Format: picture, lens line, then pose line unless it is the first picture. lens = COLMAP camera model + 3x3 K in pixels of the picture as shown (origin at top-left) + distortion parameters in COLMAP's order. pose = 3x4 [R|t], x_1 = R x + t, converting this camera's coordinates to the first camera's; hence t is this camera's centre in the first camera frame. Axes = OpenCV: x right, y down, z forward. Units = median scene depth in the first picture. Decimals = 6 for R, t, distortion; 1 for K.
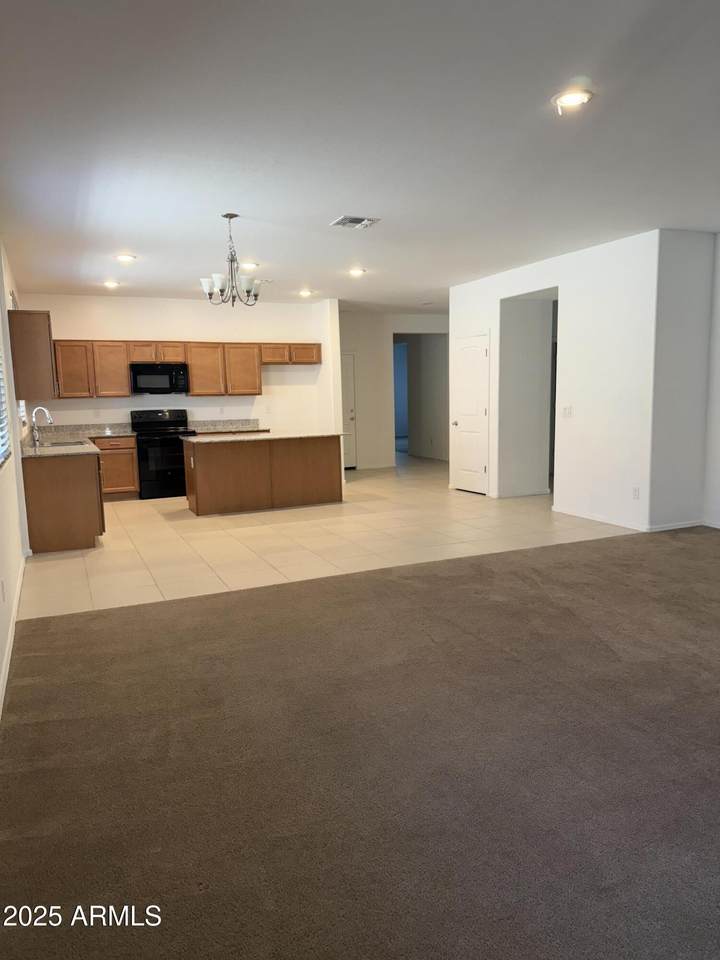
lens RADIAL K [[648.9, 0, 360.5], [0, 648.9, 480.3], [0, 0, 1]] dist [-0.003662, -0.002819]
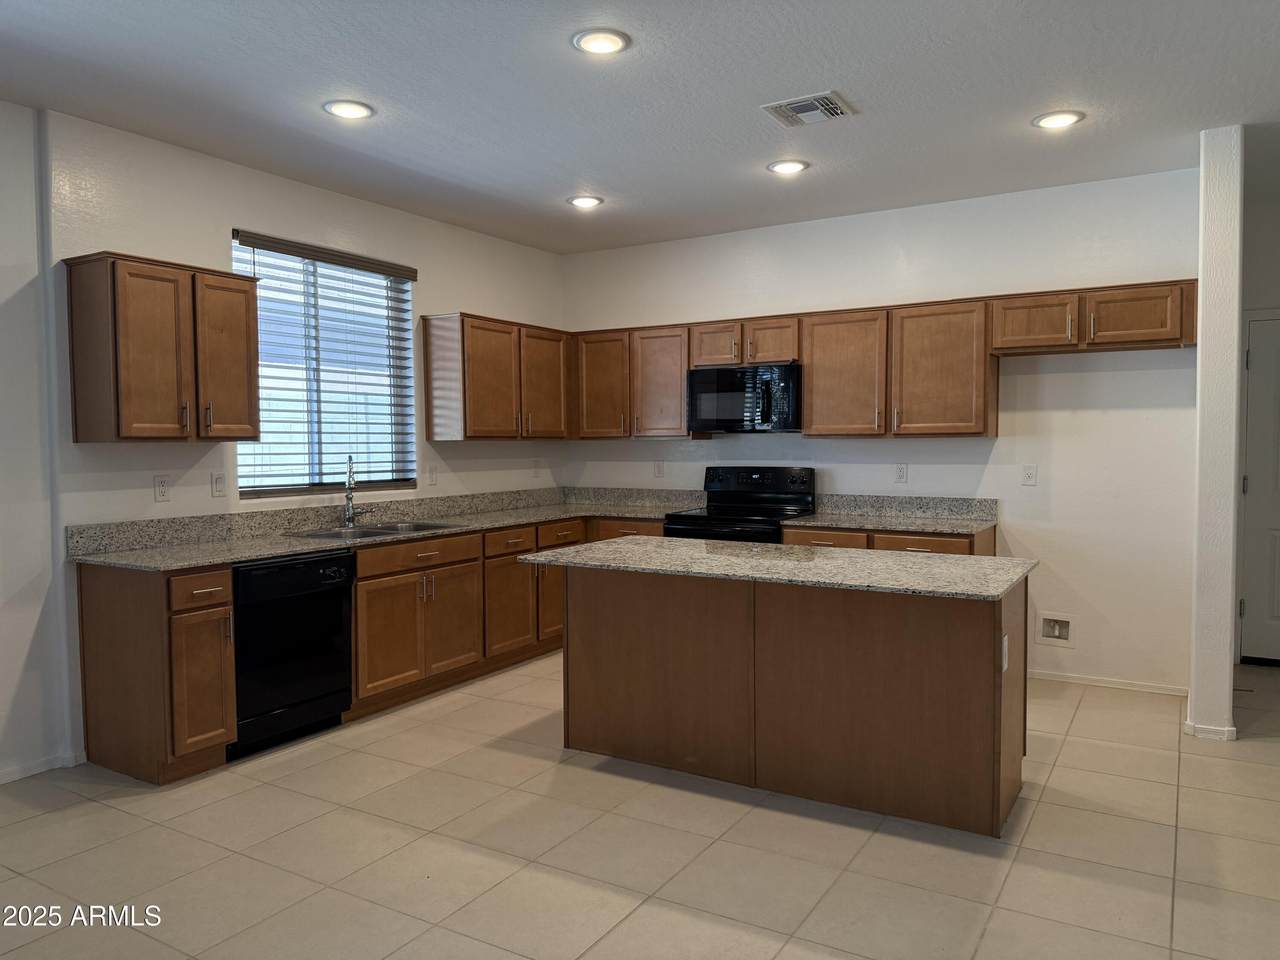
lens RADIAL K [[865.2, 0, 634.2], [0, 865.2, 477.0], [0, 0, 1]] dist [-0.003662, -0.002819]
pose [[0.558163, 0.049702, -0.828241, 0.150489], [-0.112031, 0.993578, -0.015876, -0.081276], [0.822133, 0.101650, 0.560147, 0.581644]]
